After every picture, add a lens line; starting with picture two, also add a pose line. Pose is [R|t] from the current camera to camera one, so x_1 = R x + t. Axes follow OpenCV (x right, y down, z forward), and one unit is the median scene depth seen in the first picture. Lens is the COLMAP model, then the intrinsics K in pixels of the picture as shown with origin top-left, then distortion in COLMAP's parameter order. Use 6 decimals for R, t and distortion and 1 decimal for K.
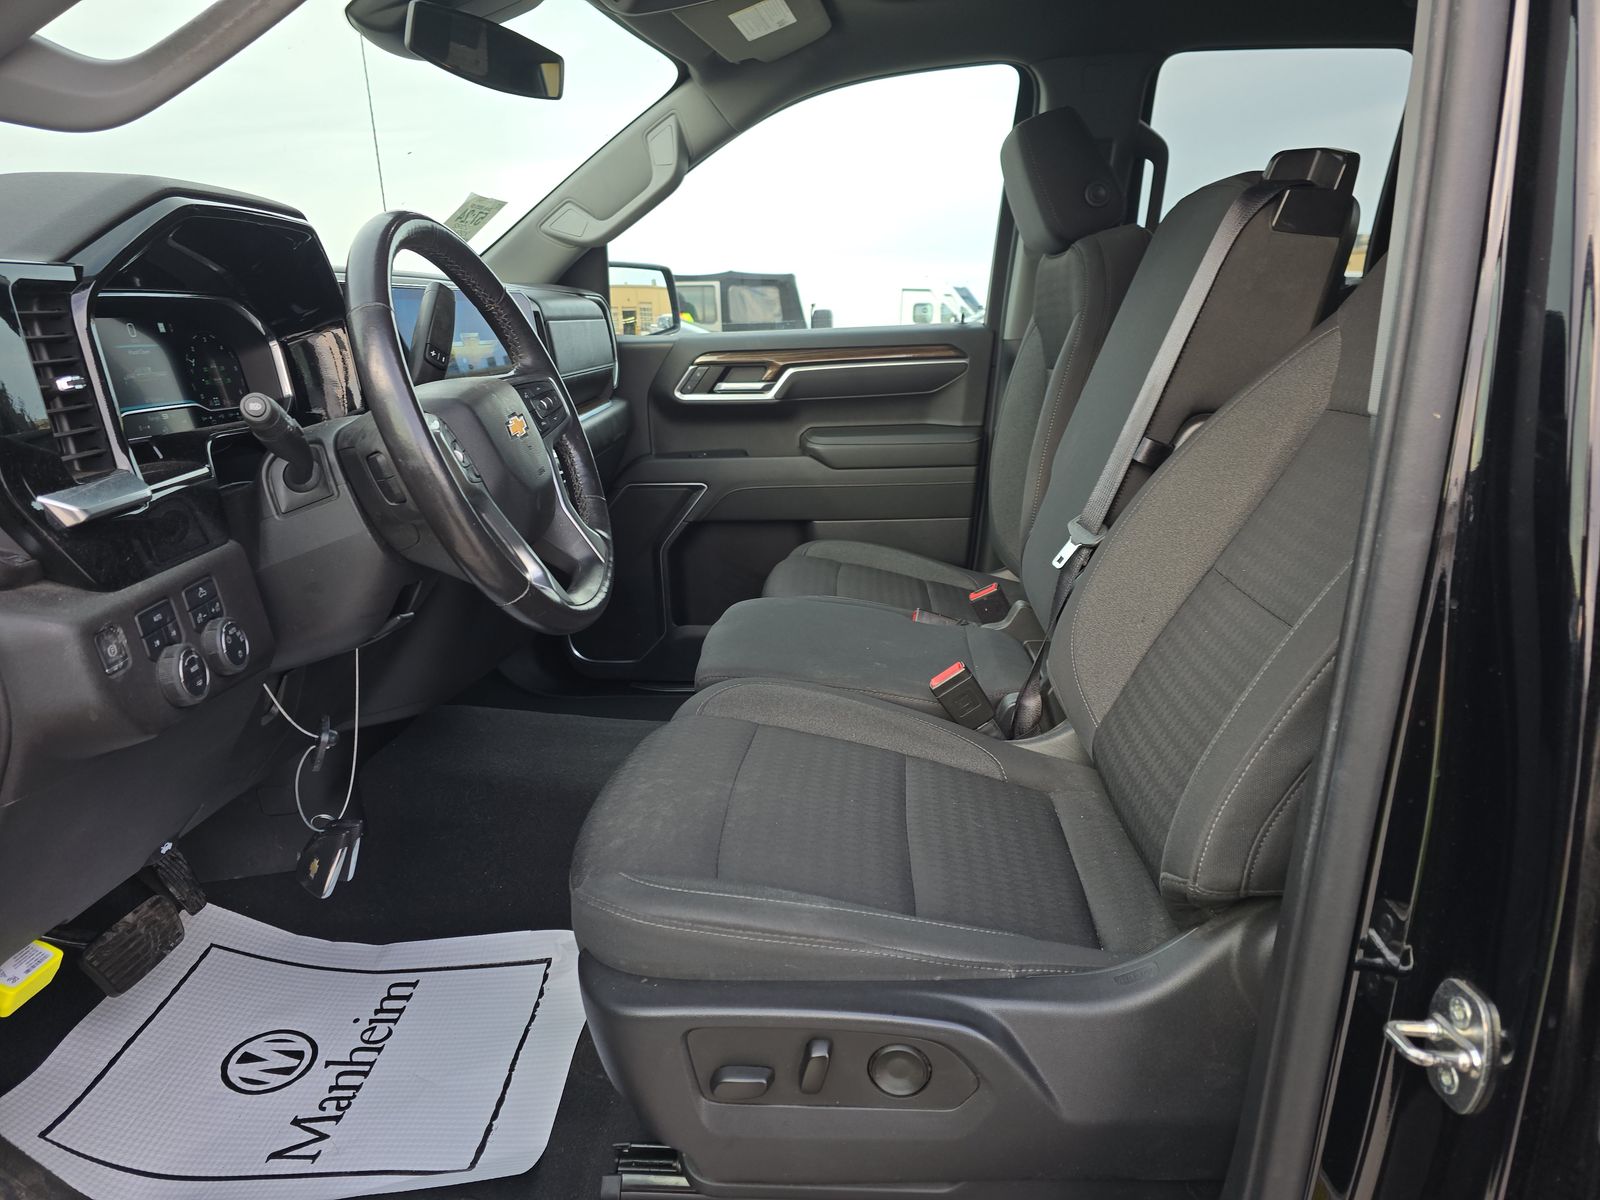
lens RADIAL K [[1047.8, 0, 800.0], [0, 1047.8, 600.0], [0, 0, 1]] dist [0.028150, -0.001605]
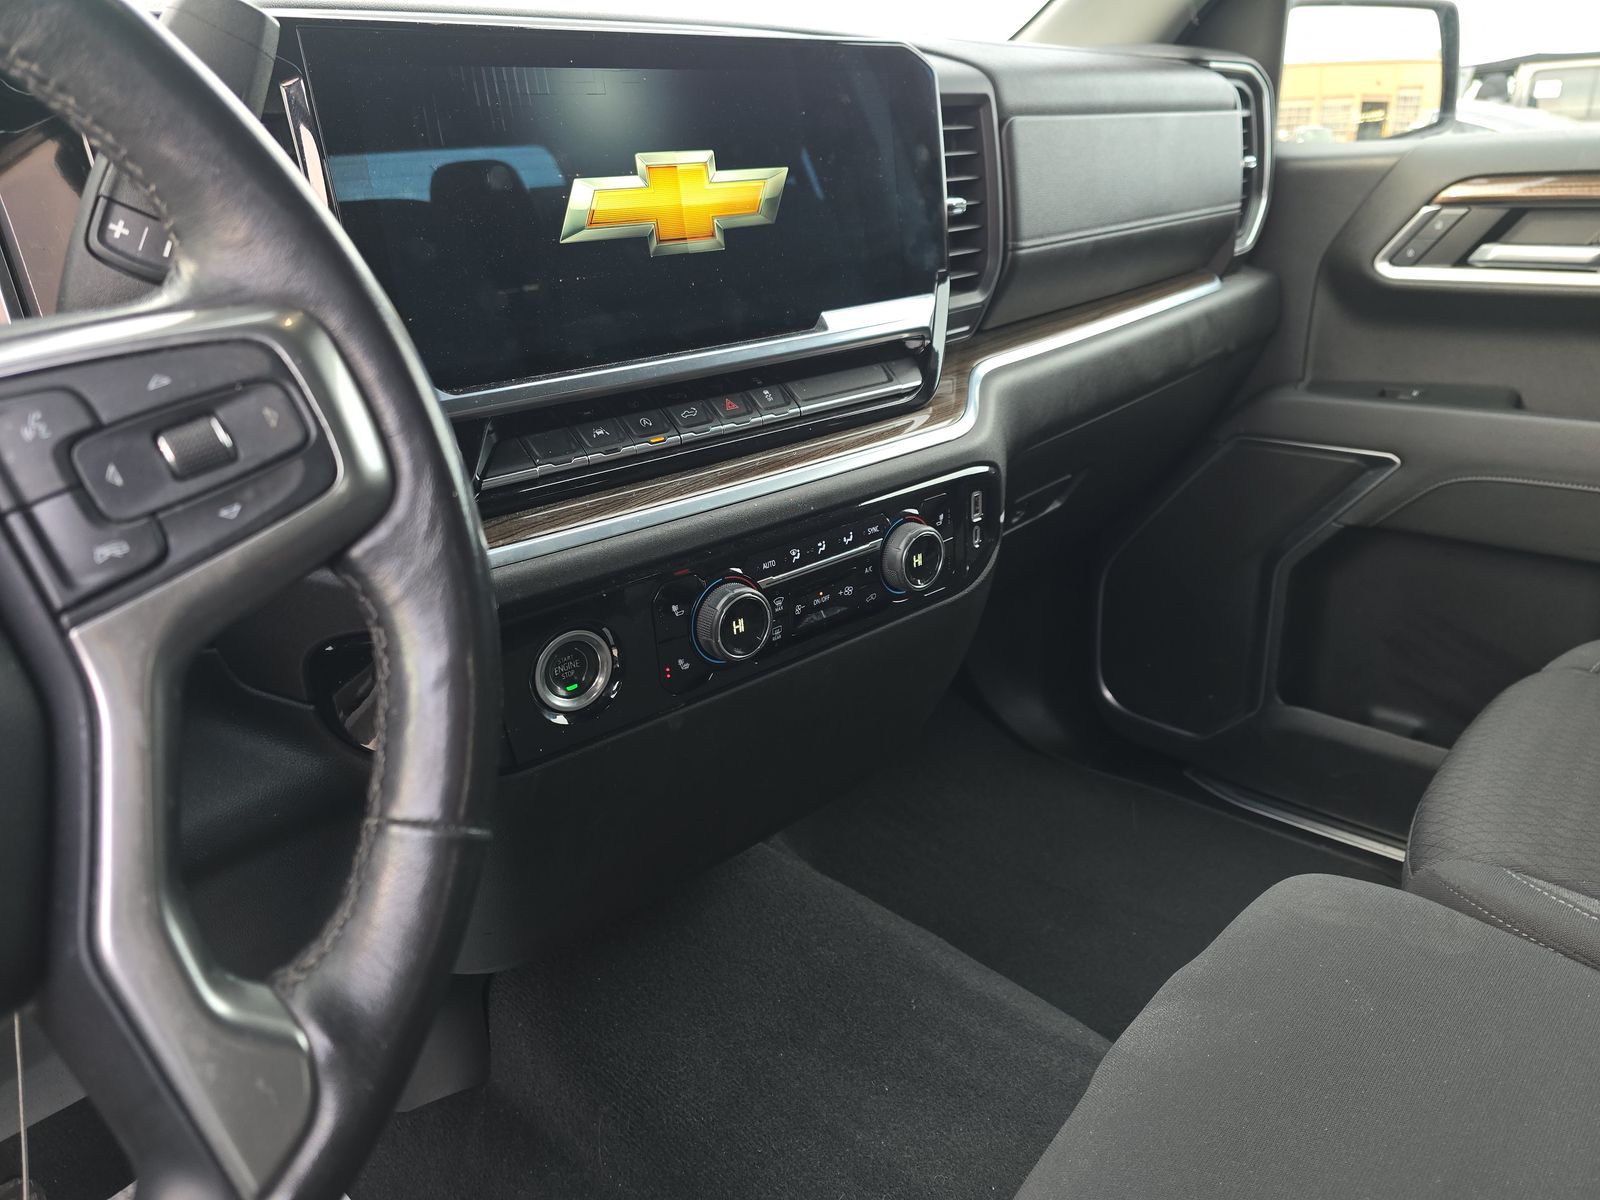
lens RADIAL K [[1047.8, 0, 800.0], [0, 1047.8, 600.0], [0, 0, 1]] dist [0.028150, -0.001605]
pose [[0.772313, 0.220476, -0.595754, 0.002993], [-0.127838, 0.972594, 0.194213, -0.107405], [0.622246, -0.073834, 0.779332, 0.438861]]
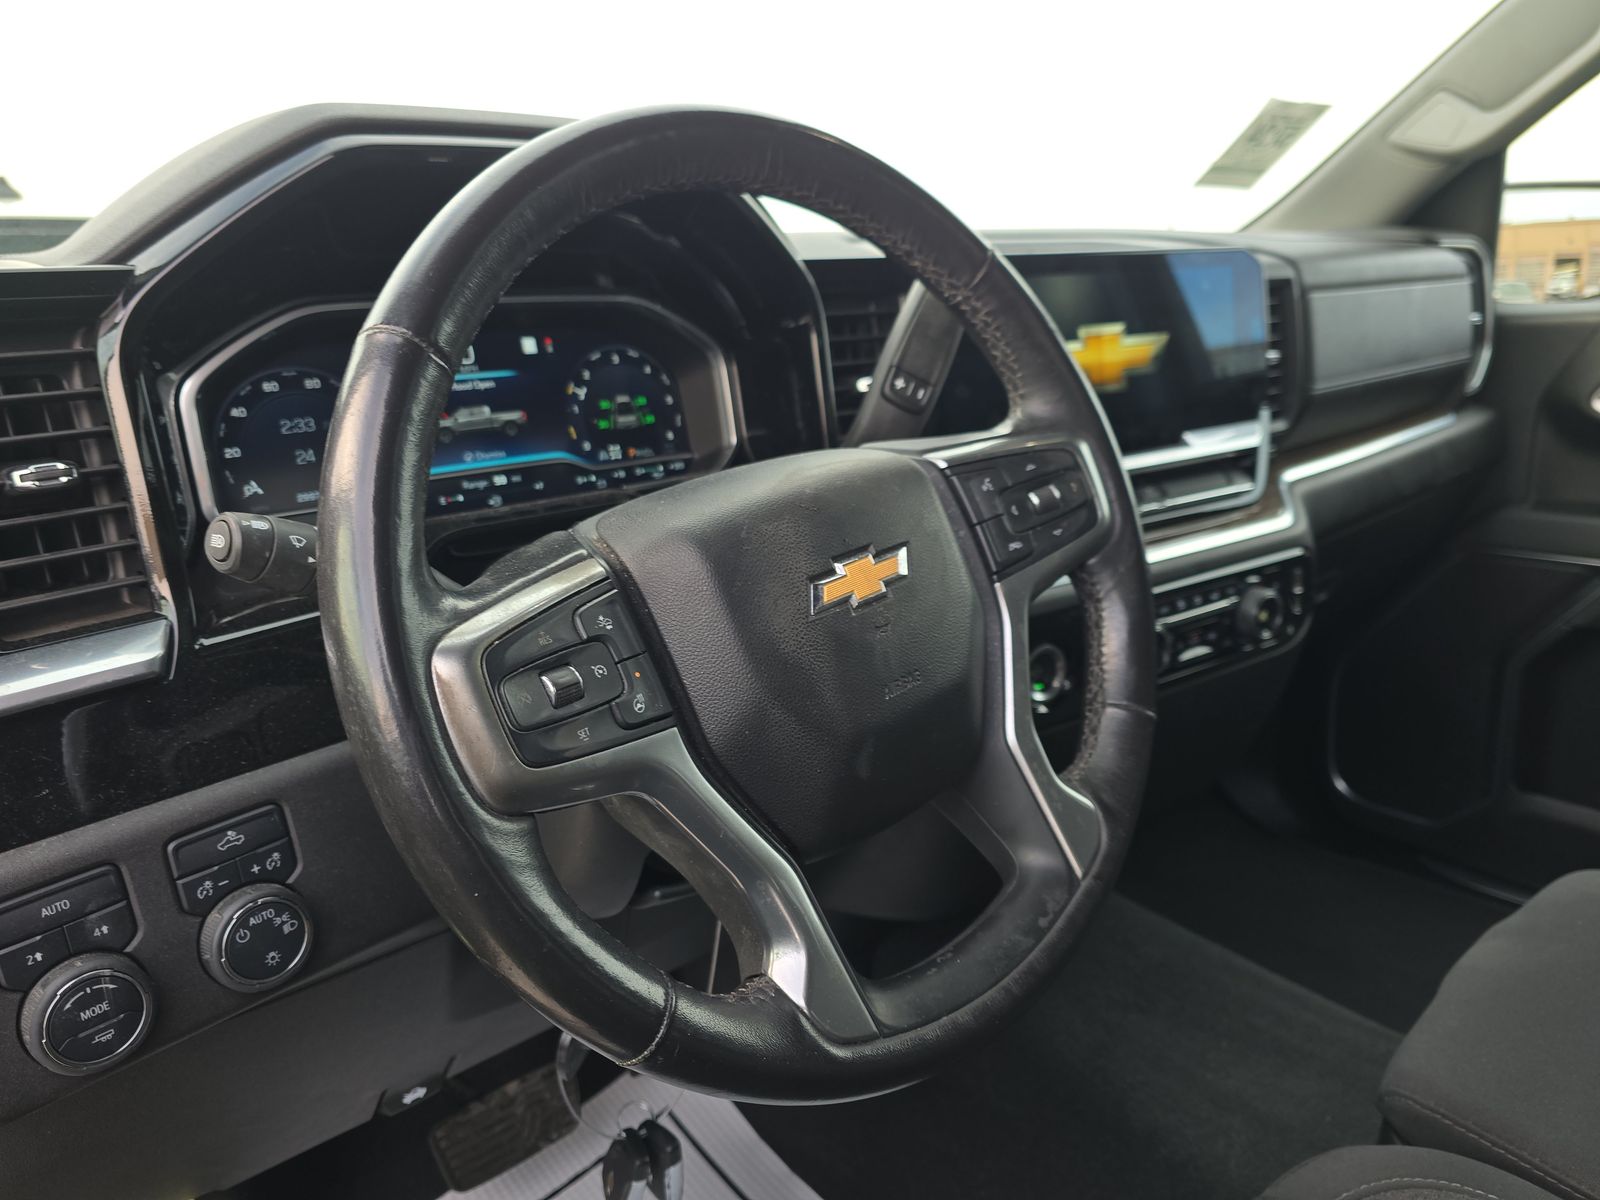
lens RADIAL K [[1087.8, 0, 838.5], [0, 1087.8, 568.6], [0, 0, 1]] dist [0.009283, 0.002075]
pose [[0.708900, 0.161495, -0.686571, 0.014582], [-0.154400, 0.985356, 0.072353, -0.088597], [0.688201, 0.054716, 0.723454, 0.290848]]
